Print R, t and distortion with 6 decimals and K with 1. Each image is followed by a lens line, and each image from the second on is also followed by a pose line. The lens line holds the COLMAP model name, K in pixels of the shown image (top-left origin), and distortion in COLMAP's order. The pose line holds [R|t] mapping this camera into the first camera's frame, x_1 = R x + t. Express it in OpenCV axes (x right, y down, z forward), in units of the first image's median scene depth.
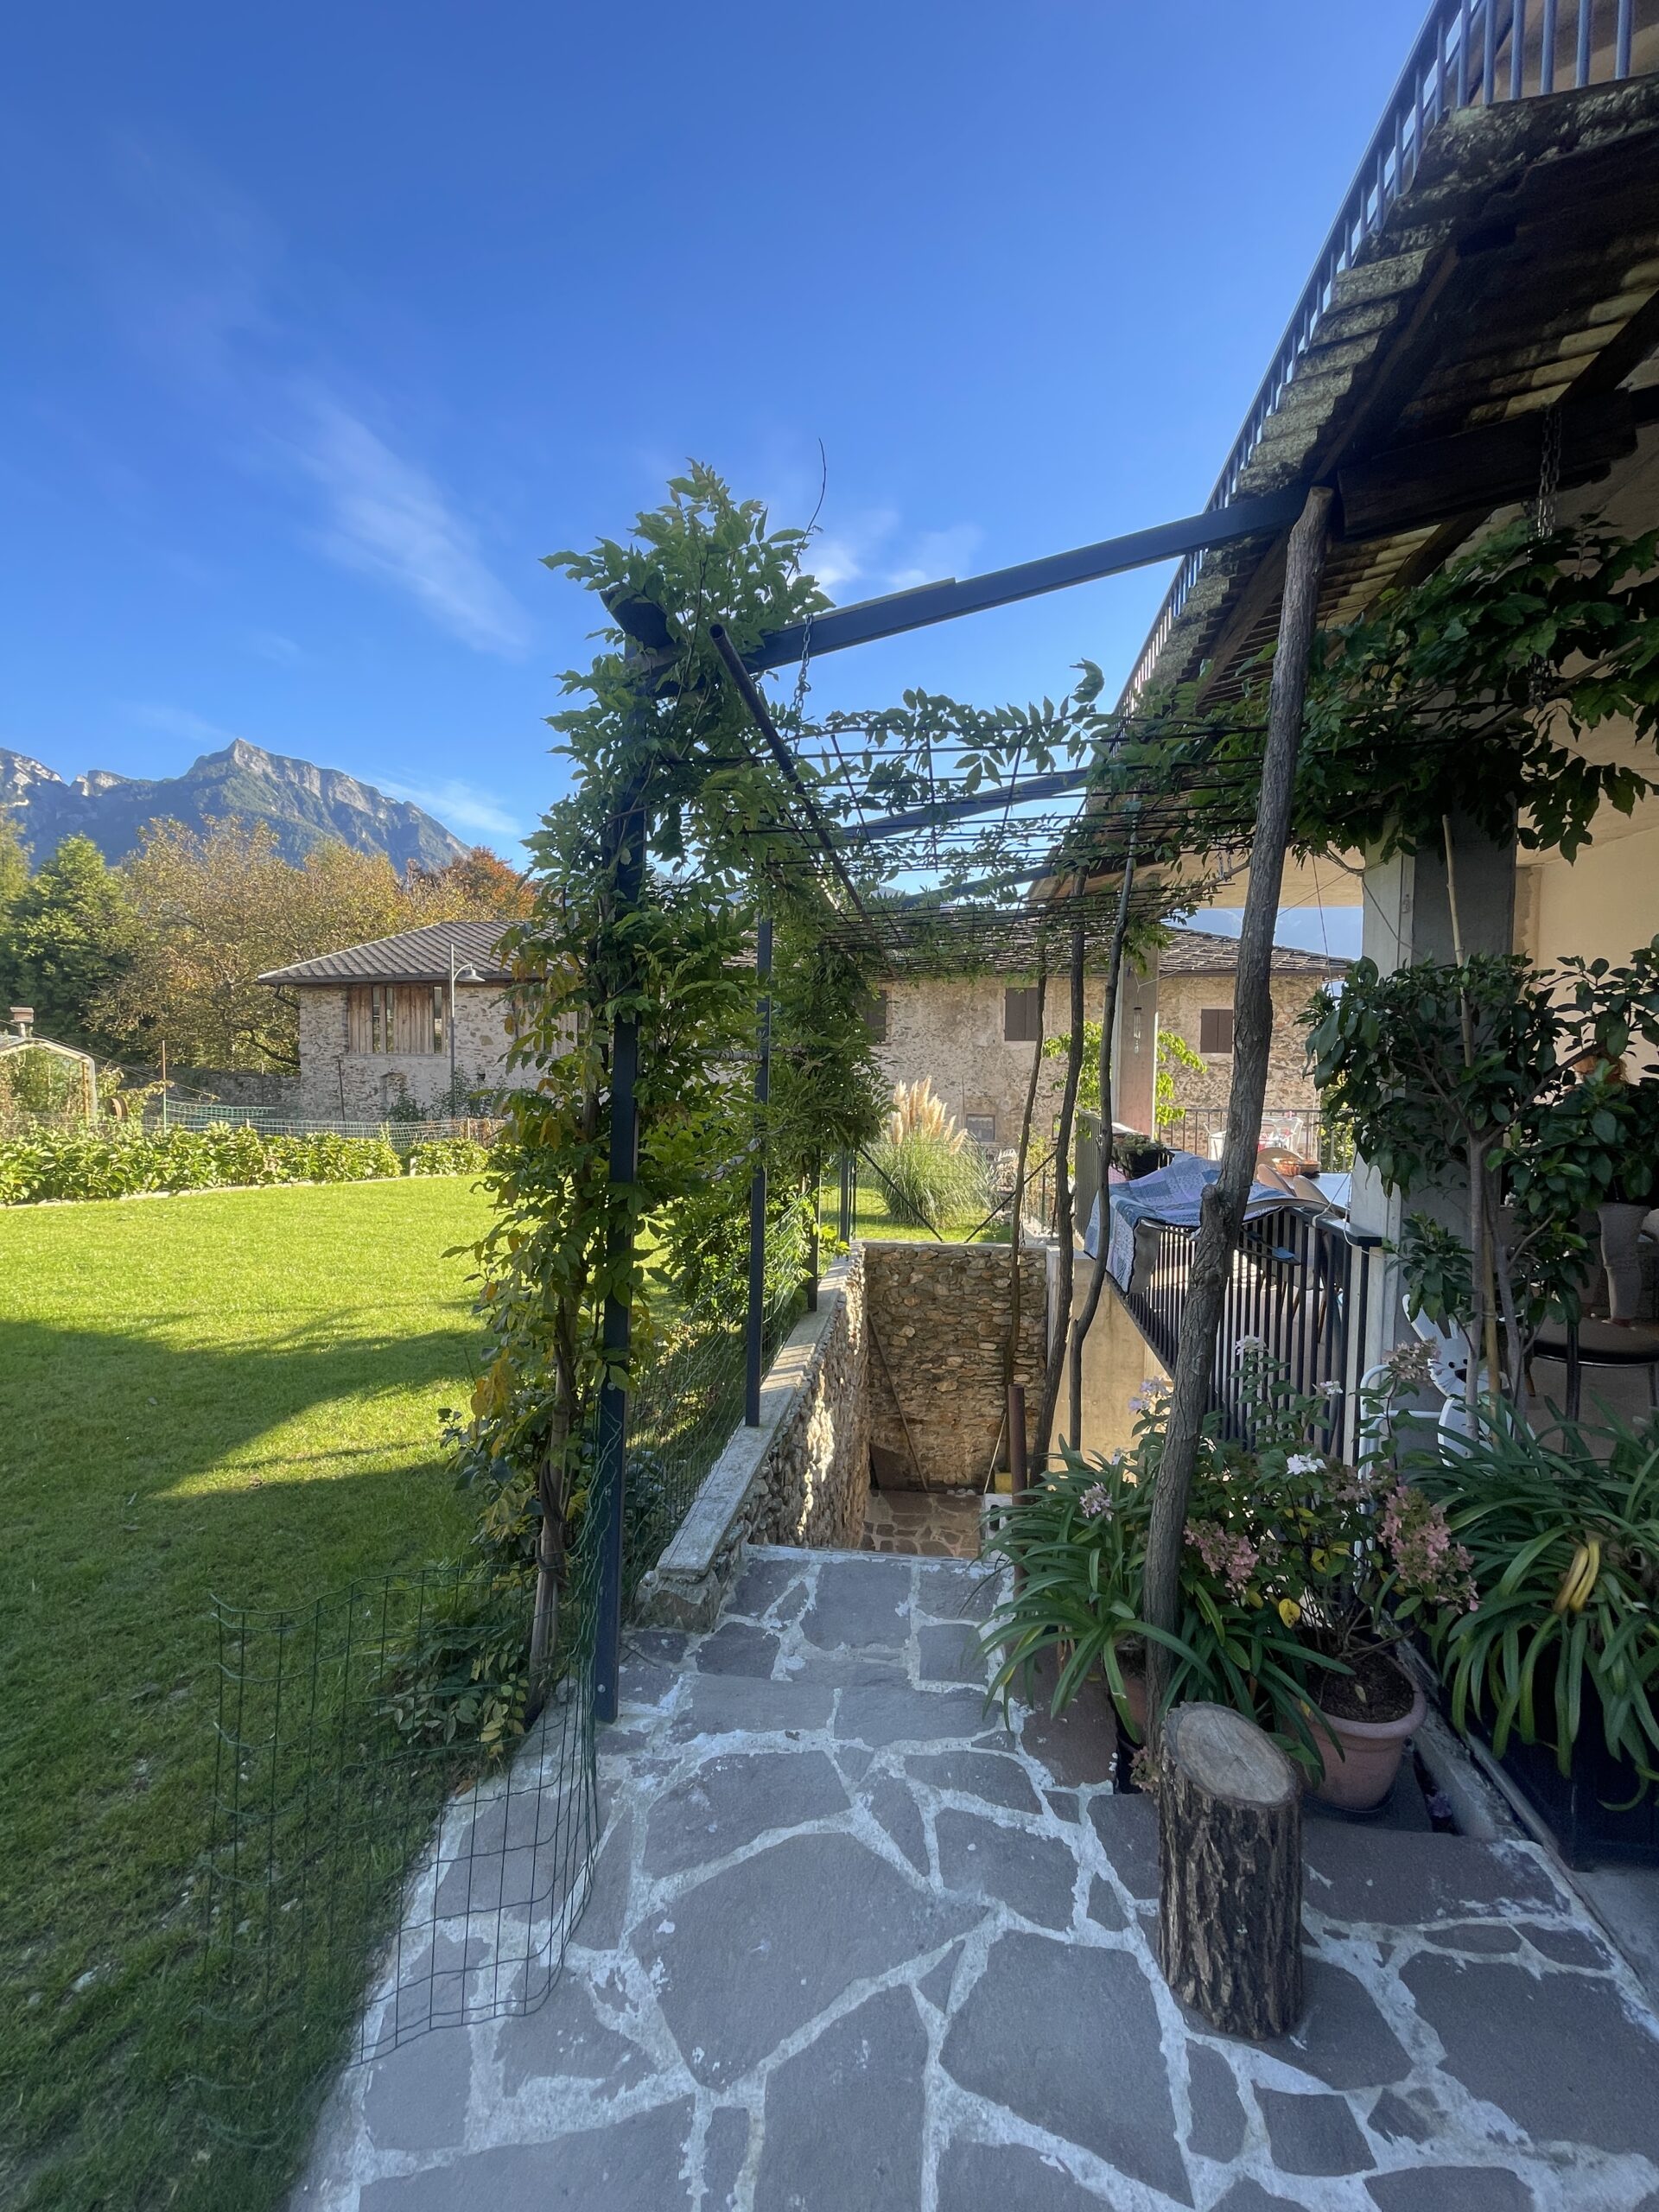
lens RADIAL K [[891.1, 0, 824.8], [0, 891.1, 1108.0], [0, 0, 1]] dist [-0.004566, 0.000275]
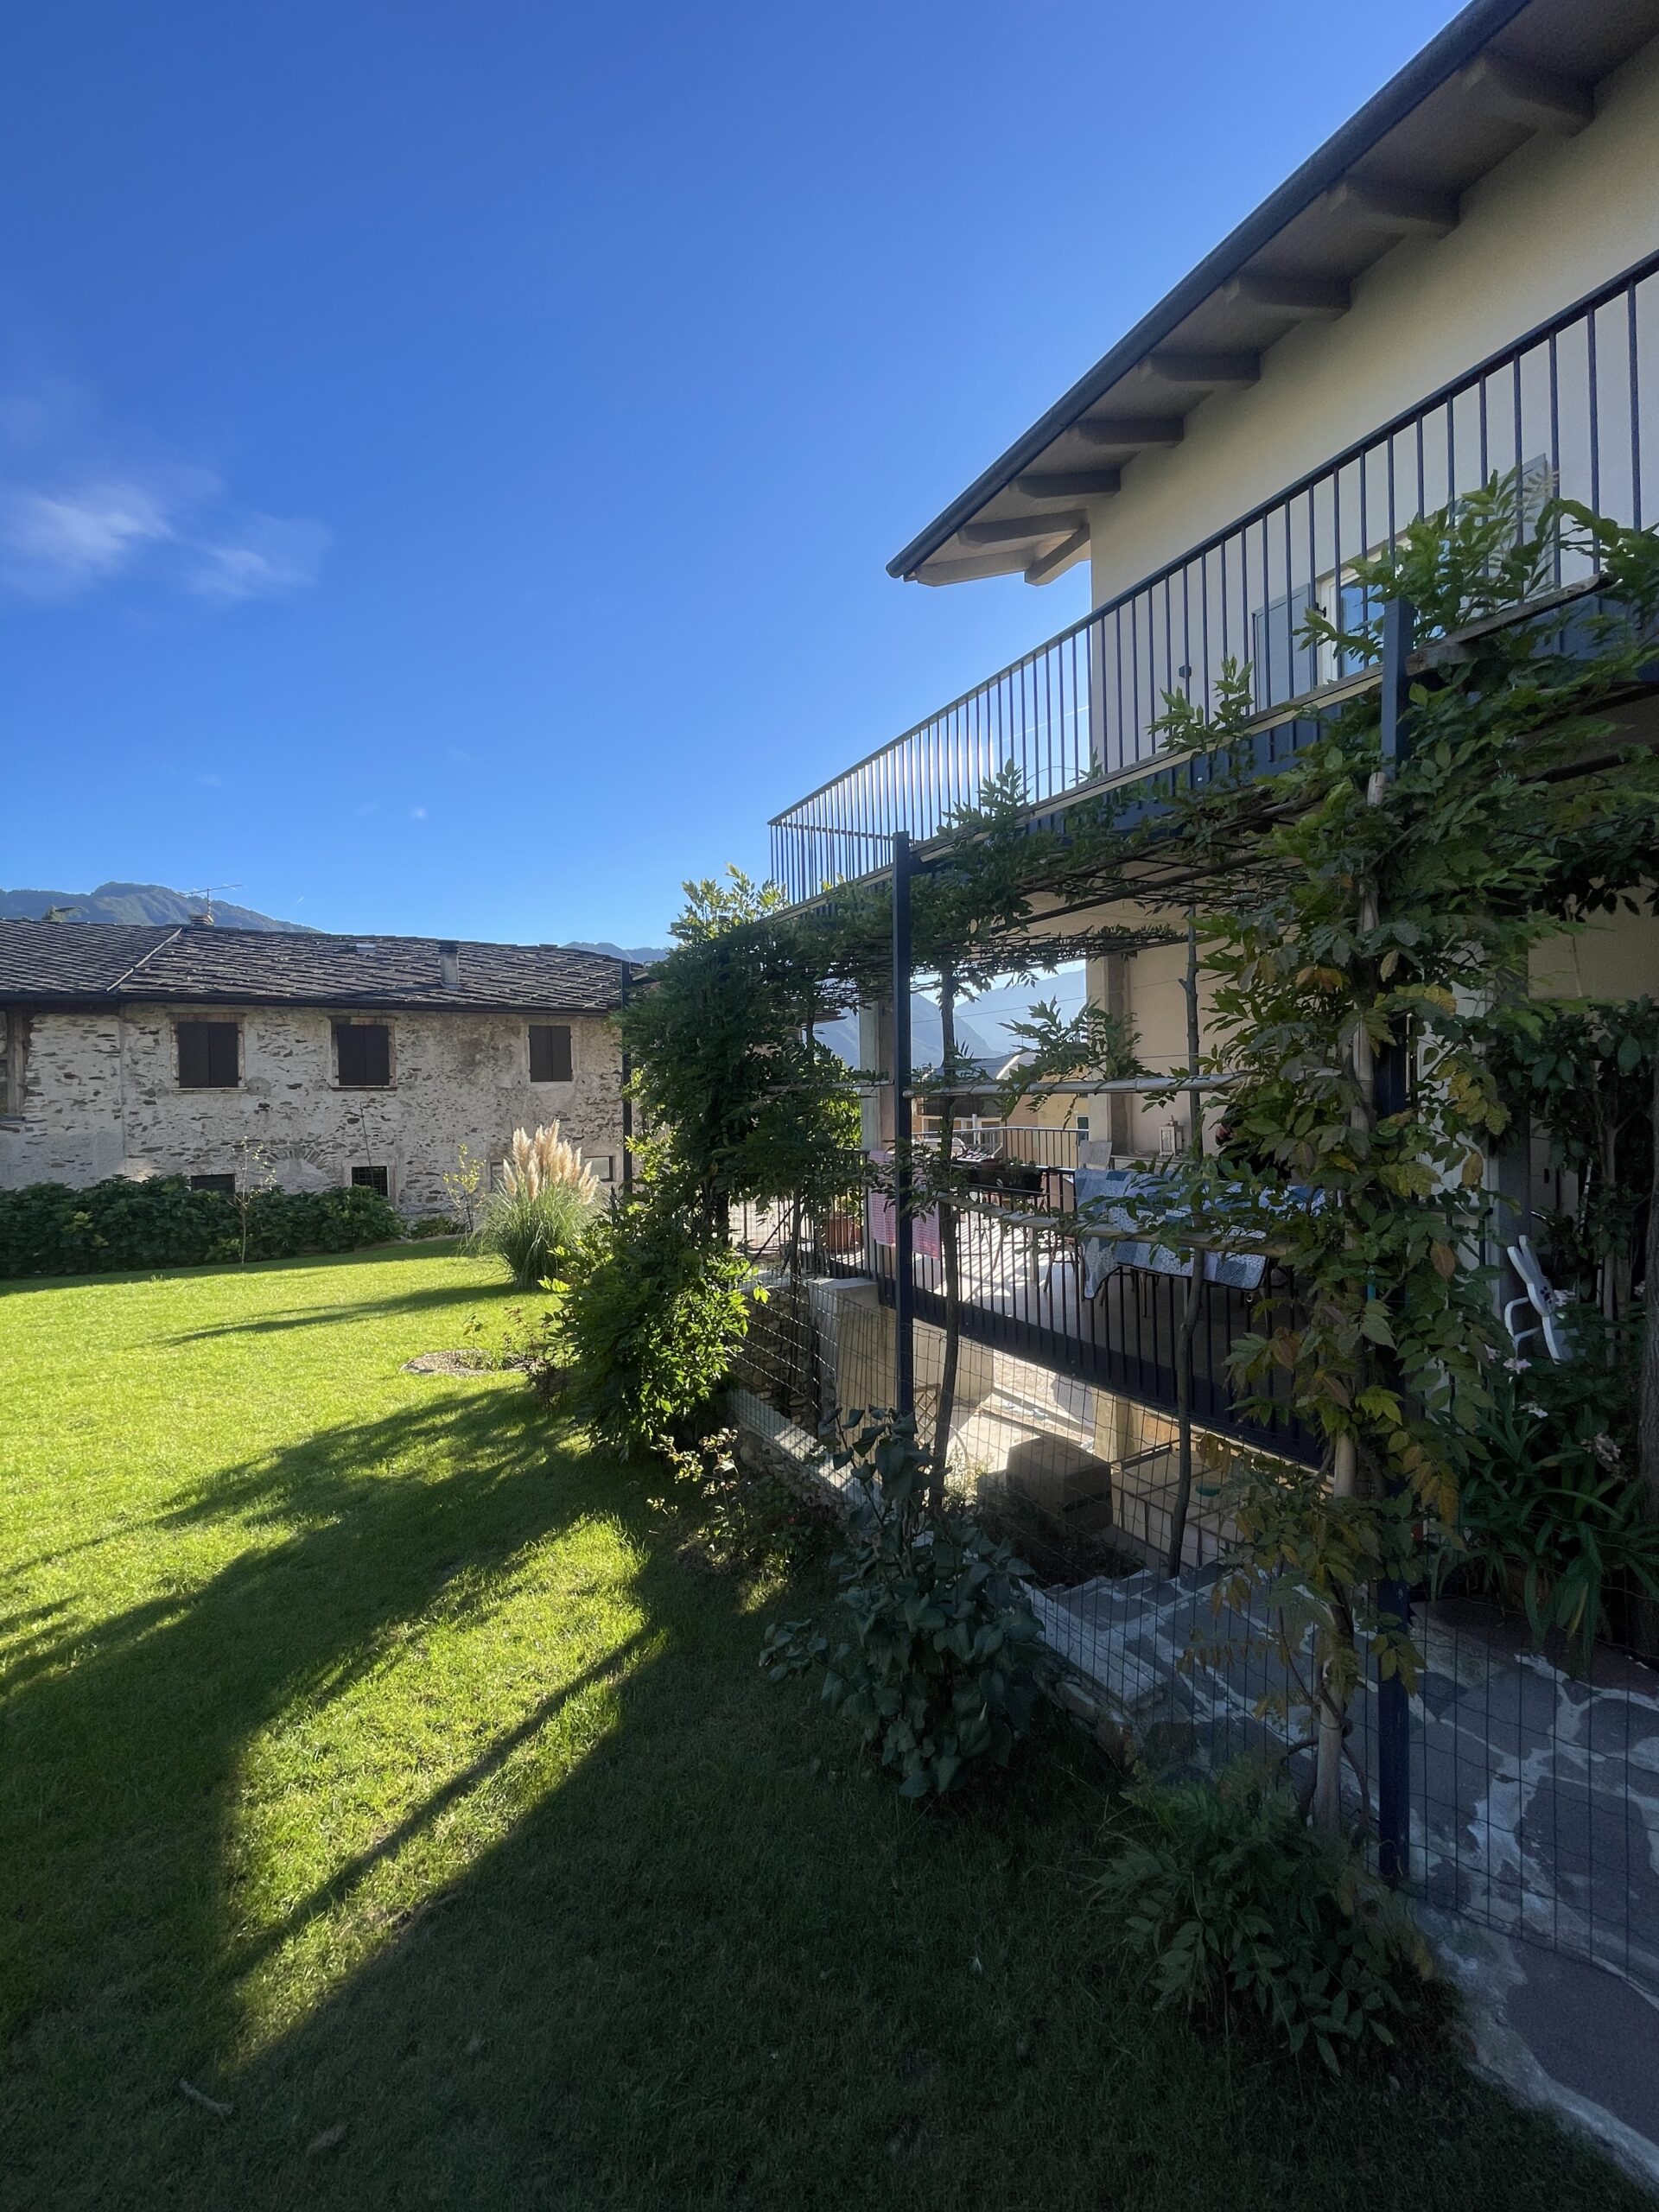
lens RADIAL K [[891.1, 0, 826.5], [0, 891.1, 1100.5], [0, 0, 1]] dist [-0.004566, 0.000275]
pose [[0.792861, -0.030028, 0.608663, -0.494565], [0.062890, 0.997484, -0.032712, -0.020865], [-0.606149, 0.064215, 0.792754, 0.262647]]
